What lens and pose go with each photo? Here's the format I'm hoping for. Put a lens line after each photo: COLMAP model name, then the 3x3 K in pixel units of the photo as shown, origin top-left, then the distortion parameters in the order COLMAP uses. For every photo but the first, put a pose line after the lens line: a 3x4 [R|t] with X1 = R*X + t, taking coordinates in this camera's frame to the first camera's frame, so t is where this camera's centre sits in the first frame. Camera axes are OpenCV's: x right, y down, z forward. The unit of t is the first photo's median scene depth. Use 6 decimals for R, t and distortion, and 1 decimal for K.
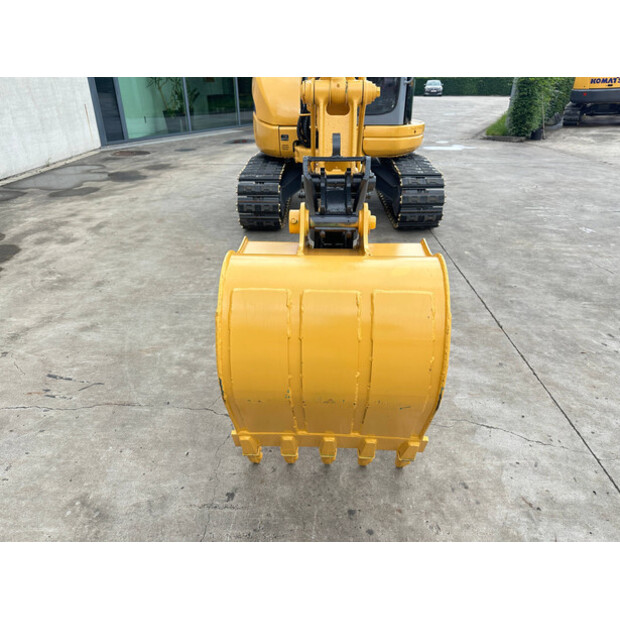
lens RADIAL K [[438.8, 0, 311.5], [0, 438.8, 307.4], [0, 0, 1]] dist [0.069822, -0.104376]
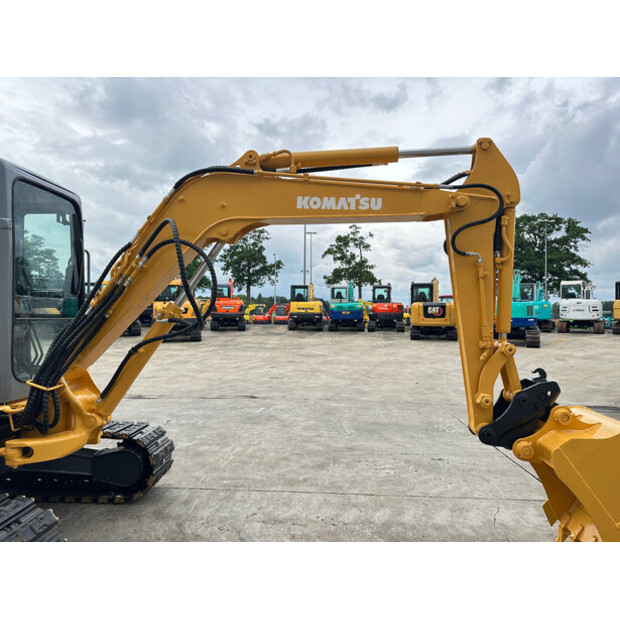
lens RADIAL K [[438.8, 0, 311.5], [0, 438.8, 307.4], [0, 0, 1]] dist [0.069822, -0.104376]
pose [[0.021323, 0.017268, 0.999624, -1.188066], [0.449924, 0.892716, -0.025018, -0.651607], [-0.892812, 0.450288, 0.011266, 1.116853]]
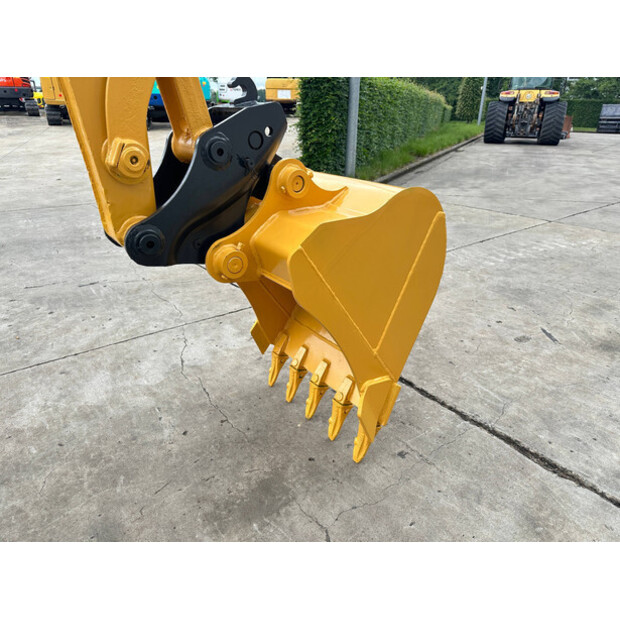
lens RADIAL K [[438.8, 0, 311.5], [0, 438.8, 307.4], [0, 0, 1]] dist [0.069822, -0.104376]
pose [[-0.631937, -0.325618, 0.703298, -0.482357], [0.341830, 0.697321, 0.629997, -0.368738], [-0.695562, 0.638527, -0.329357, 0.946804]]
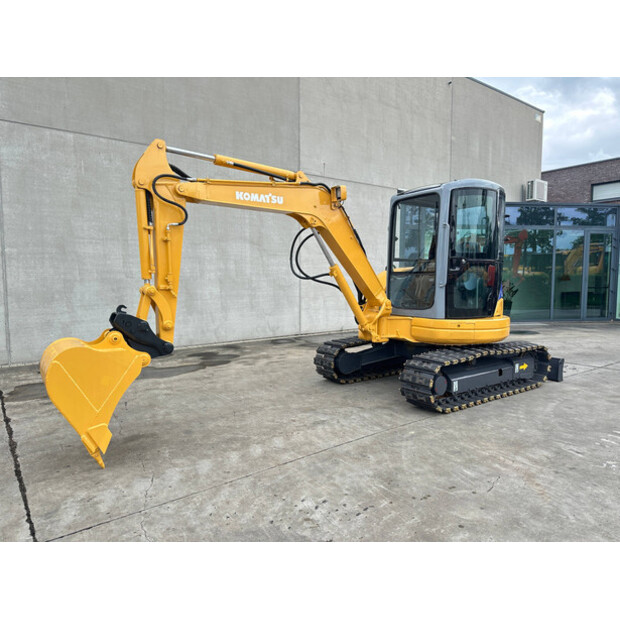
lens RADIAL K [[430.1, 0, 309.7], [0, 430.1, 320.2], [0, 0, 1]] dist [0.063685, -0.101005]
pose [[0.610355, 0.078699, -0.788209, 1.743910], [-0.361709, 0.912945, -0.188939, -0.151176], [0.704722, 0.400422, 0.585687, 0.225620]]
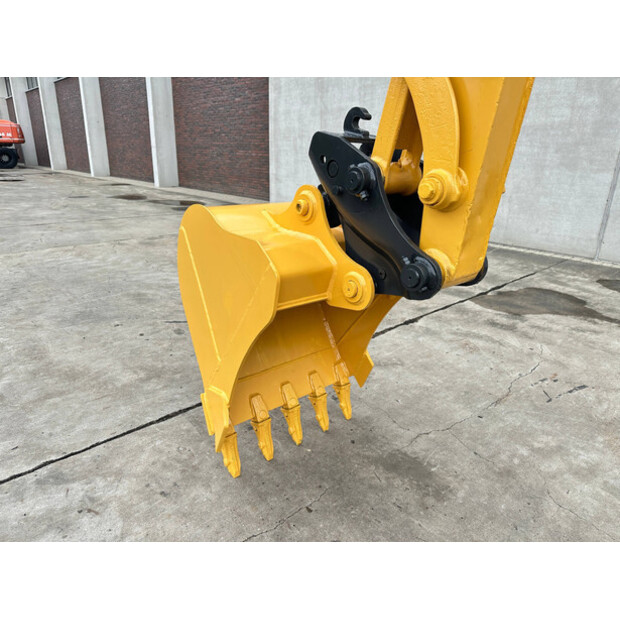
lens RADIAL K [[438.8, 0, 311.5], [0, 438.8, 307.4], [0, 0, 1]] dist [0.069822, -0.104376]
pose [[-0.728508, 0.209231, -0.652302, 0.487712], [-0.336859, 0.719718, 0.607068, -0.390048], [0.596491, 0.661988, -0.453839, 1.028265]]
